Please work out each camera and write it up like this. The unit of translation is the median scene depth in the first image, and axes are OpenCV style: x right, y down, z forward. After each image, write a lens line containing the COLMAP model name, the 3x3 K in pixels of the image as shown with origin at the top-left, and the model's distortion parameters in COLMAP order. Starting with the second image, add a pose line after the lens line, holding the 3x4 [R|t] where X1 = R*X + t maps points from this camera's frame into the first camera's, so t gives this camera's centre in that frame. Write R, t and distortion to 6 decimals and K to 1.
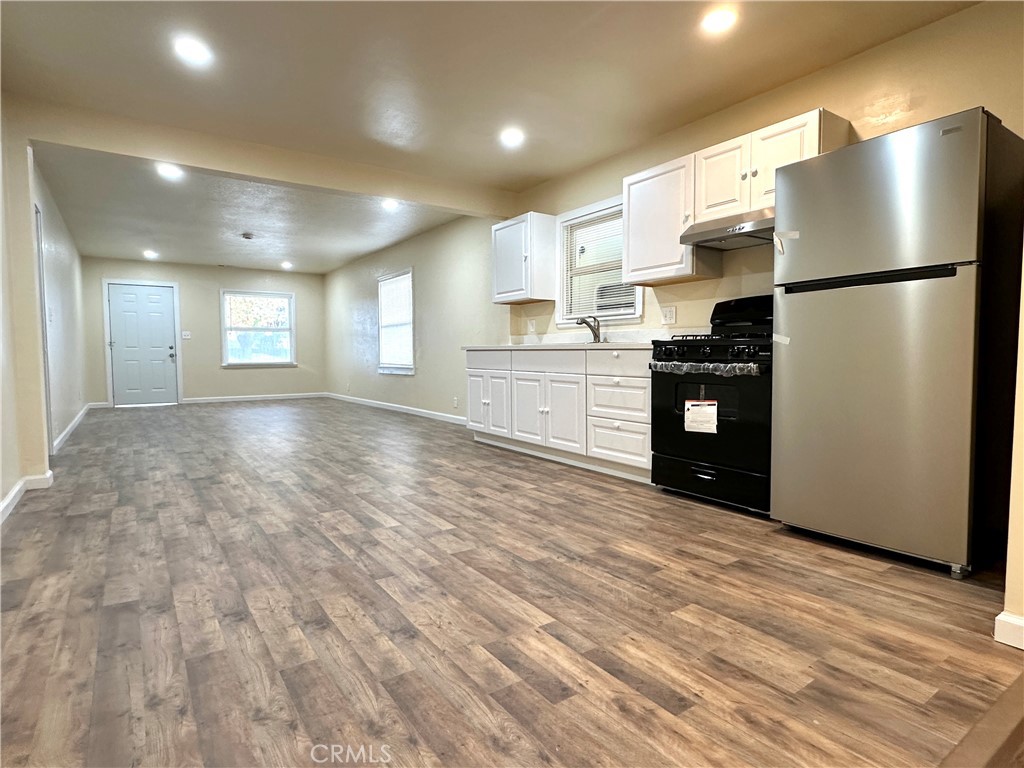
lens RADIAL K [[532.4, 0, 492.6], [0, 532.4, 381.5], [0, 0, 1]] dist [-0.003081, 0.000152]
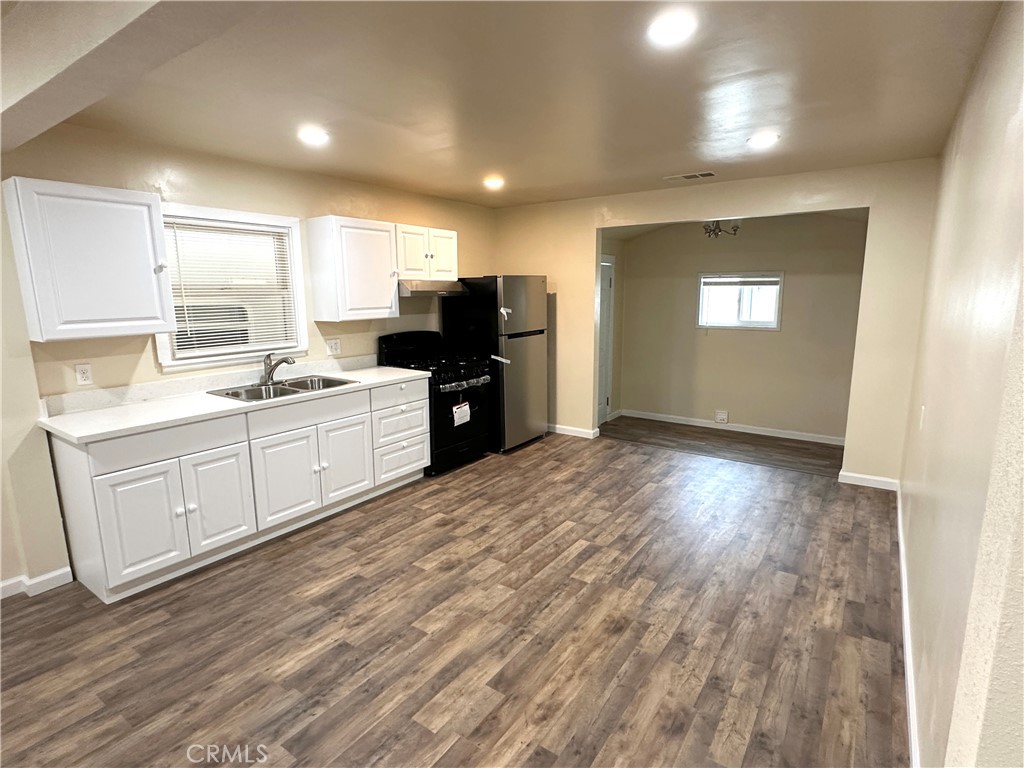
lens RADIAL K [[532.4, 0, 509.2], [0, 532.4, 385.6], [0, 0, 1]] dist [-0.003081, 0.000152]
pose [[-0.351386, -0.158107, 0.922784, -1.232232], [0.065834, 0.979025, 0.192812, -0.348482], [-0.933913, 0.128503, -0.333607, 1.543545]]
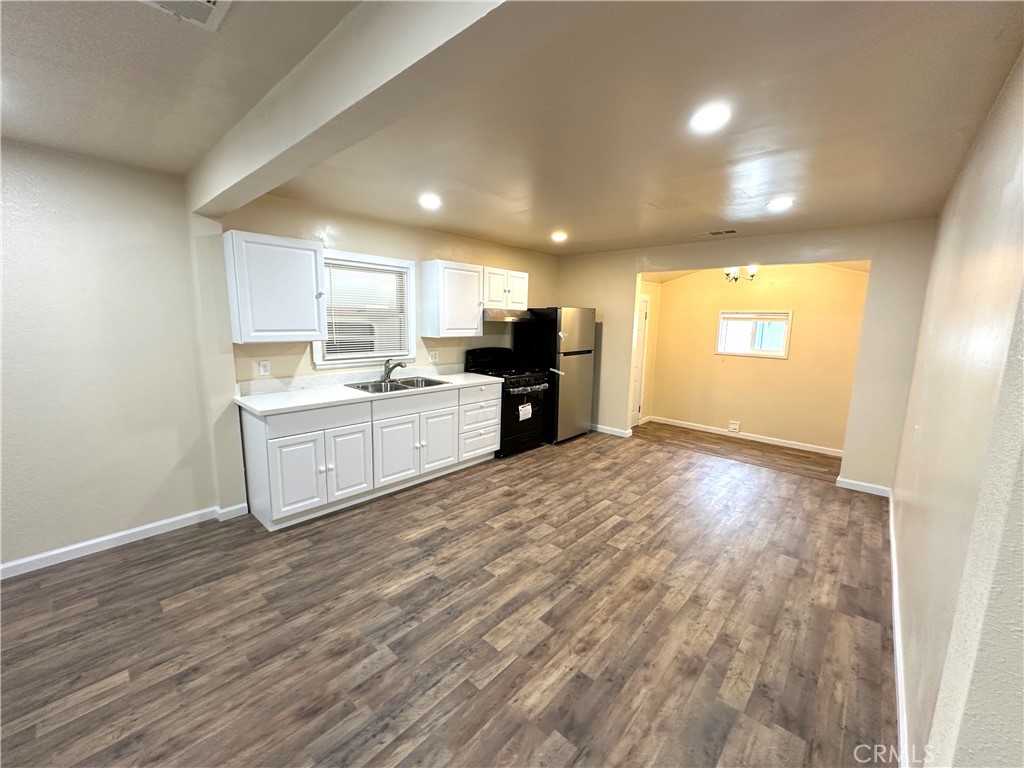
lens RADIAL K [[411.5, 0, 510.9], [0, 411.5, 381.6], [0, 0, 1]] dist [-0.003921, 0.000790]
pose [[-0.233782, -0.148077, 0.960947, -1.242748], [0.037362, 0.986237, 0.161064, -0.344850], [-0.971571, 0.073556, -0.225032, 1.566797]]
